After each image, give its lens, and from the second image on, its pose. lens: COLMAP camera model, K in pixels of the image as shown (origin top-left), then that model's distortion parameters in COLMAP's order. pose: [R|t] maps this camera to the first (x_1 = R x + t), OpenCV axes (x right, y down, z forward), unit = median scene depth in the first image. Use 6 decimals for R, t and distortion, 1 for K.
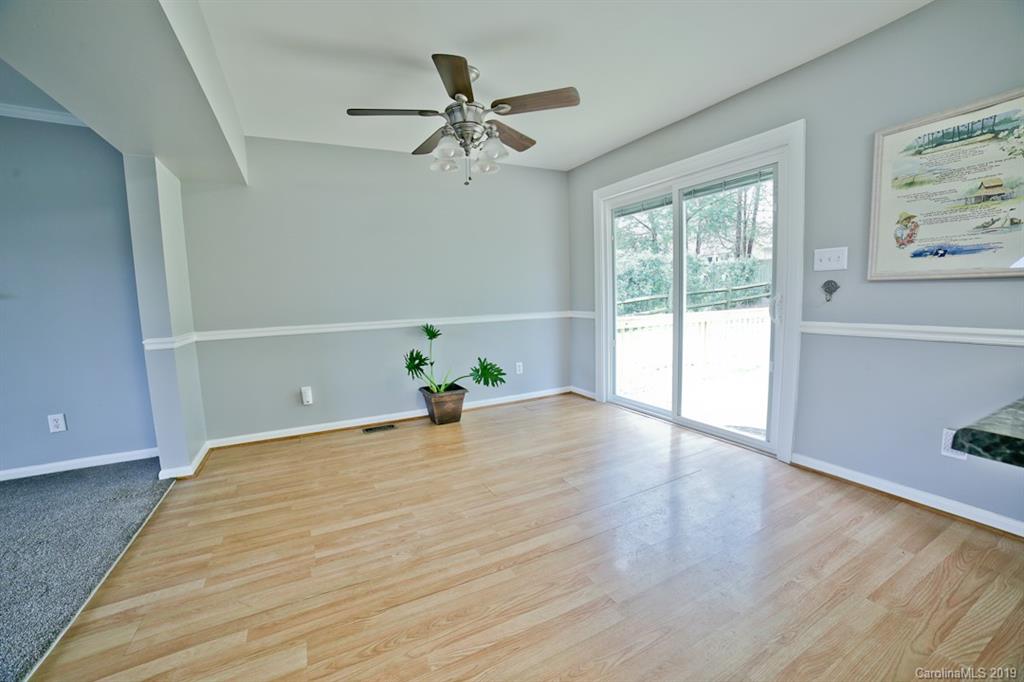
lens RADIAL K [[420.1, 0, 511.2], [0, 420.1, 339.4], [0, 0, 1]] dist [-0.103325, 0.034826]
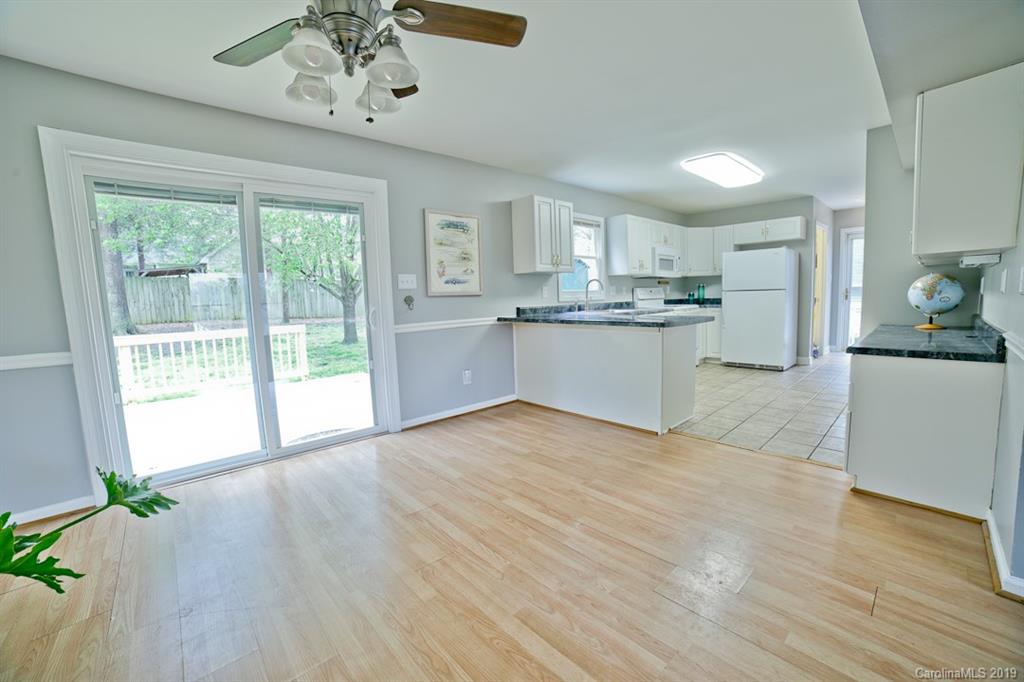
lens RADIAL K [[420.1, 0, 511.2], [0, 420.1, 339.4], [0, 0, 1]] dist [-0.103325, 0.034826]
pose [[-0.261728, -0.060189, 0.963263, -0.870365], [0.145274, 0.984226, 0.100971, -0.095564], [-0.954146, 0.166364, -0.248855, 1.115265]]
